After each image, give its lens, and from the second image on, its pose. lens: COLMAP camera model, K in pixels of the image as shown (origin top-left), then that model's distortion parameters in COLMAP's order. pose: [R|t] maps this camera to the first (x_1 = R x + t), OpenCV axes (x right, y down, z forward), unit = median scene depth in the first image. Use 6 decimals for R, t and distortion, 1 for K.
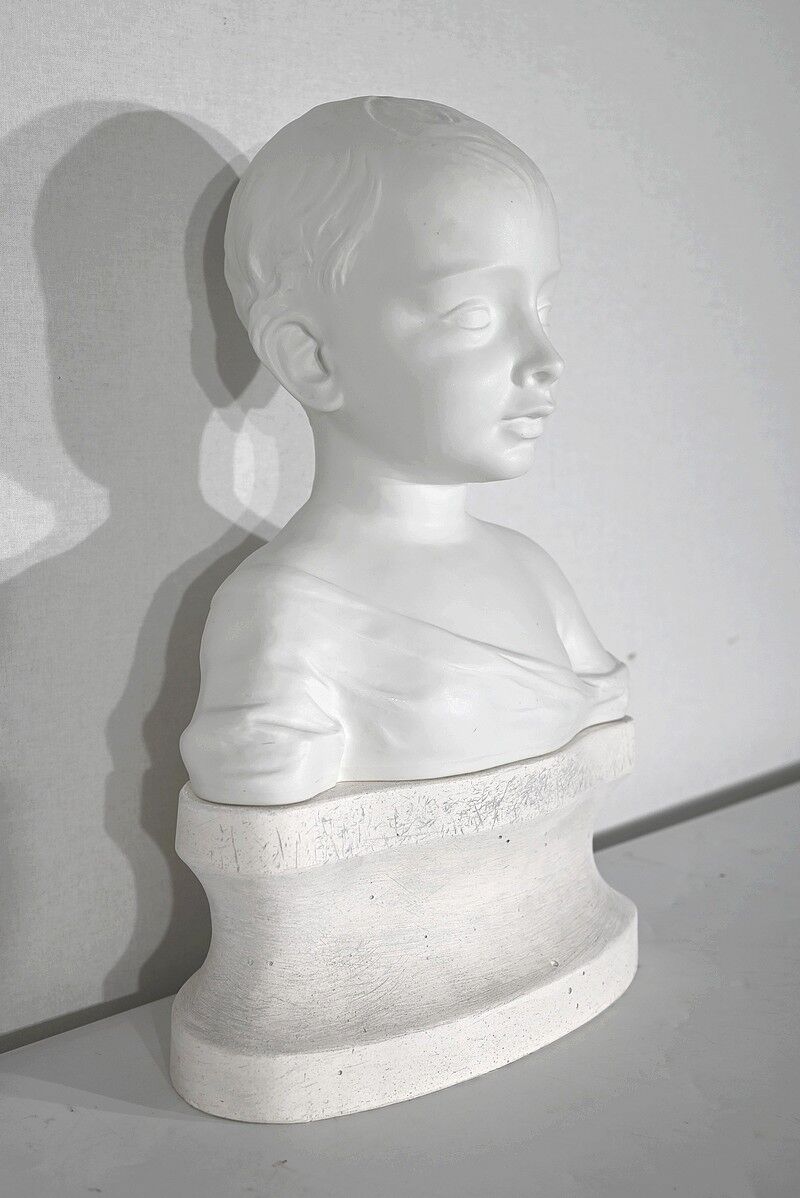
lens RADIAL K [[1616.3, 0, 378.8], [0, 1616.3, 635.9], [0, 0, 1]] dist [-0.007619, 0.000000]
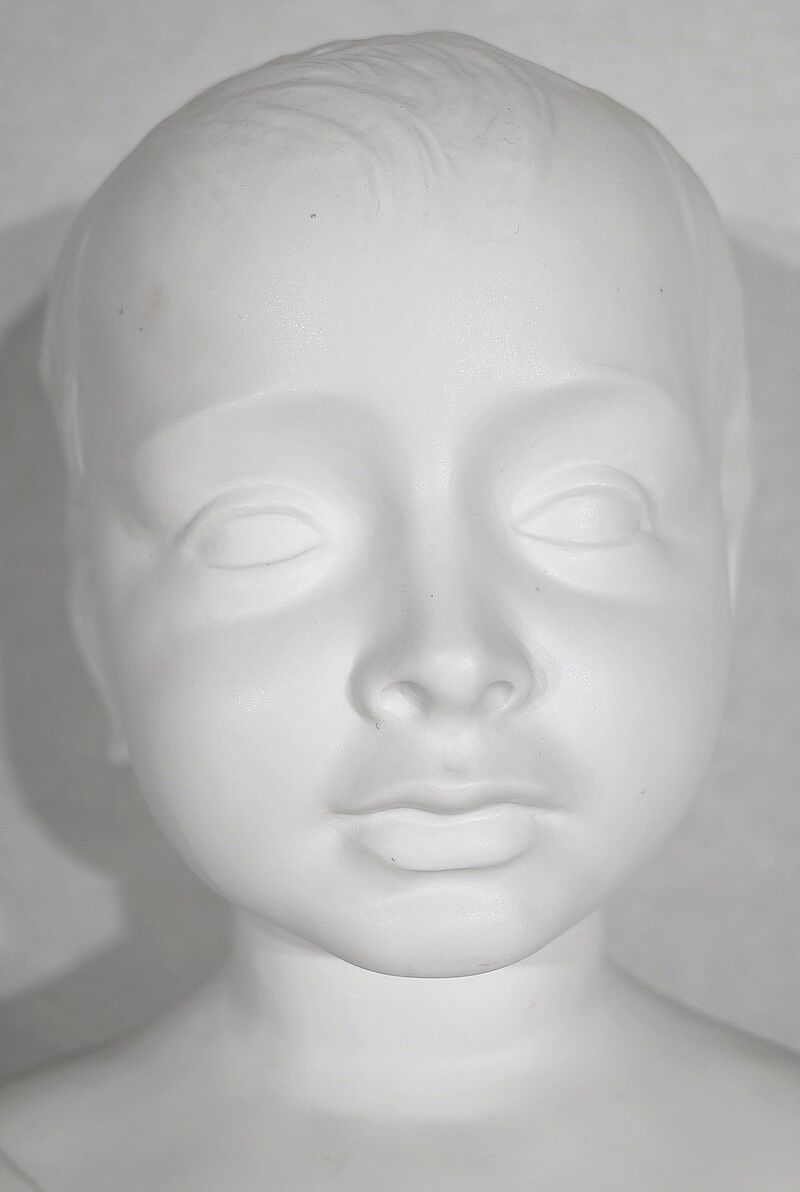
lens RADIAL K [[1720.6, 0, 406.0], [0, 1720.6, 591.6], [0, 0, 1]] dist [-0.007573, 0.000000]
pose [[0.656470, -0.030933, -0.753718, 0.368290], [-0.105822, 0.985502, -0.132615, -0.131879], [0.746893, 0.166818, 0.643679, 0.751757]]
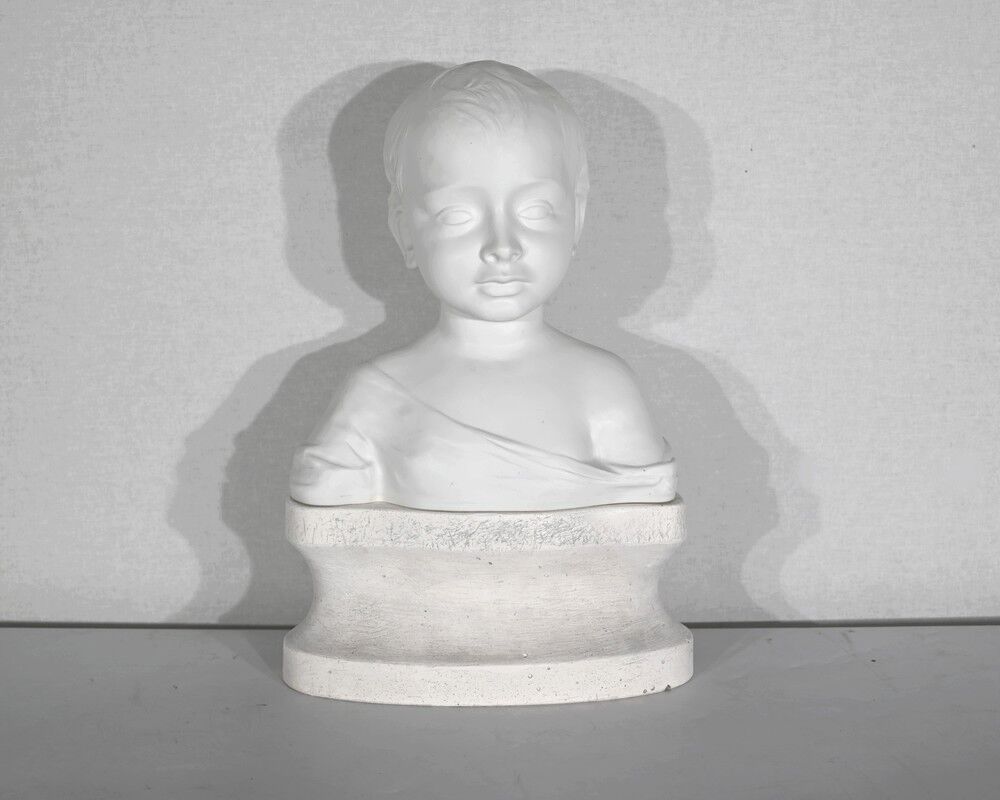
lens RADIAL K [[1753.6, 0, 503.7], [0, 1753.6, 400.5], [0, 0, 1]] dist [-0.026654, 0.000000]
pose [[0.691298, 0.122409, -0.712126, 1.264037], [-0.102895, 0.992179, 0.070663, -0.141876], [0.715206, 0.024425, 0.698487, -0.125870]]
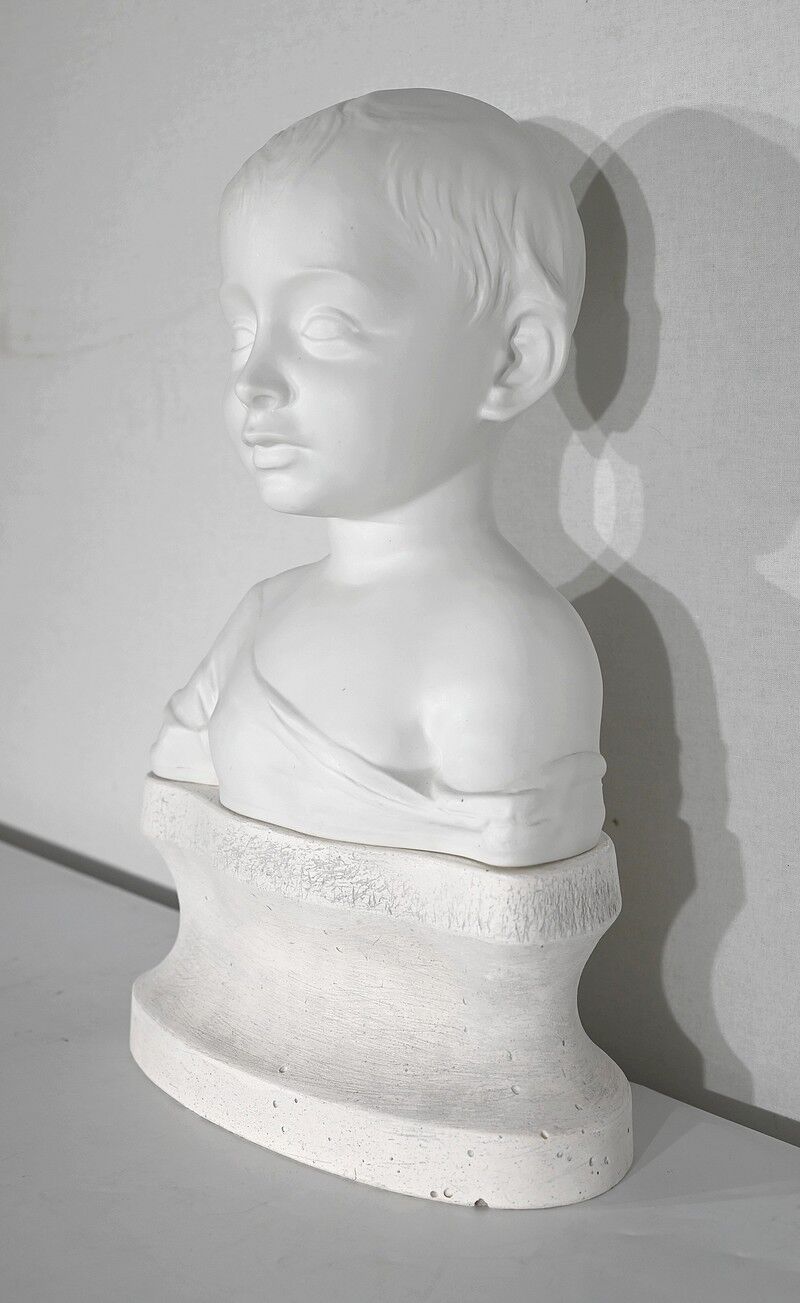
lens RADIAL K [[1970.8, 0, 408.3], [0, 1970.8, 725.8], [0, 0, 1]] dist [-0.001471, 0.000000]
pose [[-0.136487, 0.163479, -0.977060, 1.186176], [-0.143467, 0.972630, 0.182779, -0.195781], [0.980198, 0.165123, -0.109298, 1.226325]]
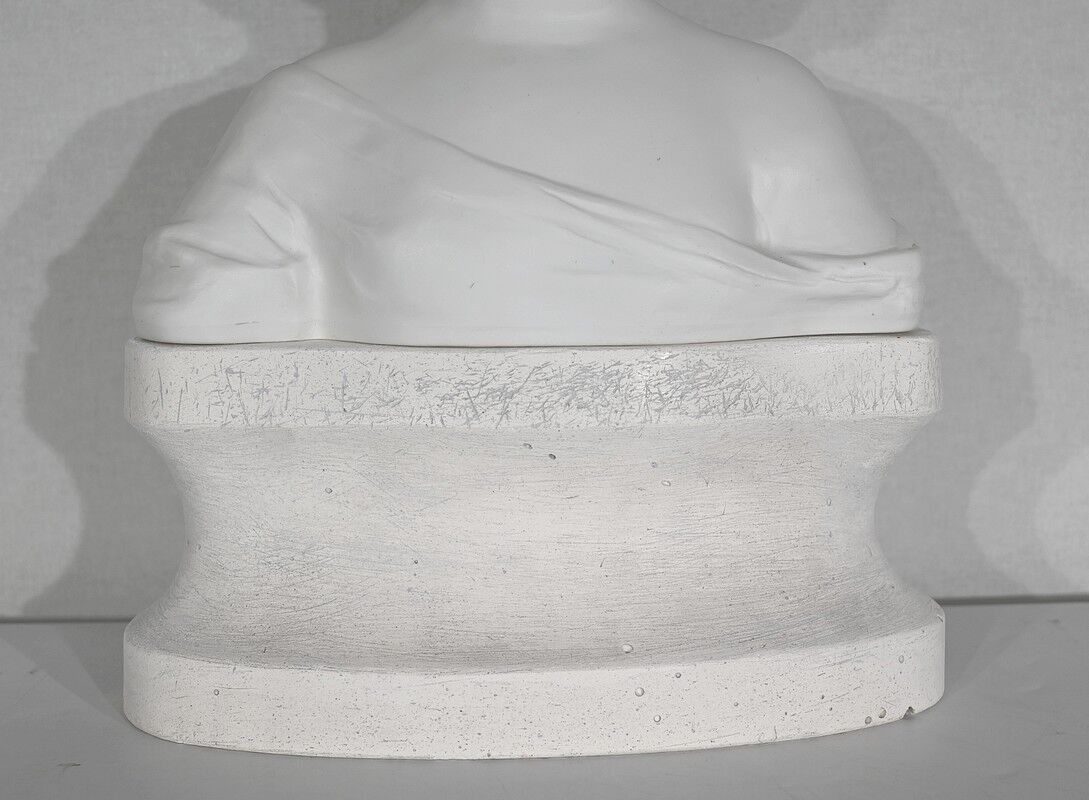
lens RADIAL K [[1736.3, 0, 527.9], [0, 1736.3, 404.0], [0, 0, 1]] dist [-0.017424, 0.000000]
pose [[0.728176, 0.093935, -0.678922, 0.609603], [-0.094361, 0.994871, 0.036443, 0.080161], [0.678863, 0.037527, 0.733305, 0.448809]]
